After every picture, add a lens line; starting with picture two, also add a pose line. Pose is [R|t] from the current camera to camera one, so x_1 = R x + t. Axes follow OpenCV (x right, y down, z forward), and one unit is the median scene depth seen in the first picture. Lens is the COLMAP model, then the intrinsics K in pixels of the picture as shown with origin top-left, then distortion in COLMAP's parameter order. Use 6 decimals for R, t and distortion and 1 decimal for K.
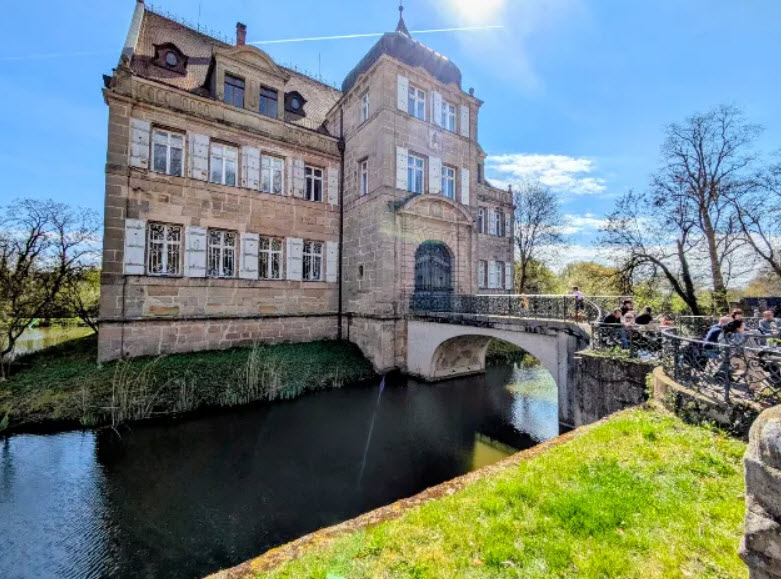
lens RADIAL K [[315.7, 0, 390.7], [0, 315.7, 289.5], [0, 0, 1]] dist [-0.004768, -0.000003]
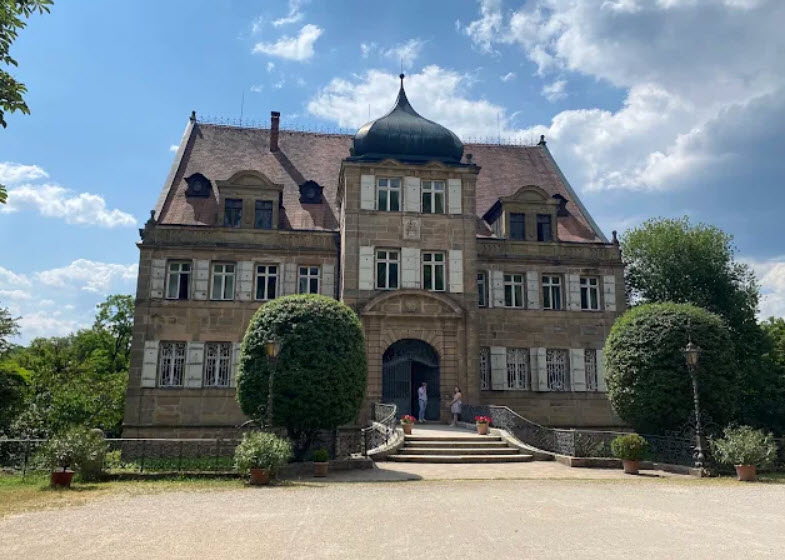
lens RADIAL K [[607.2, 0, 392.4], [0, 607.2, 280.1], [0, 0, 1]] dist [0.011178, 0.000570]
pose [[0.890724, -0.092778, -0.444975, 0.987402], [0.015773, 0.984667, -0.173732, -0.029580], [0.454271, 0.147728, 0.878530, -0.615647]]
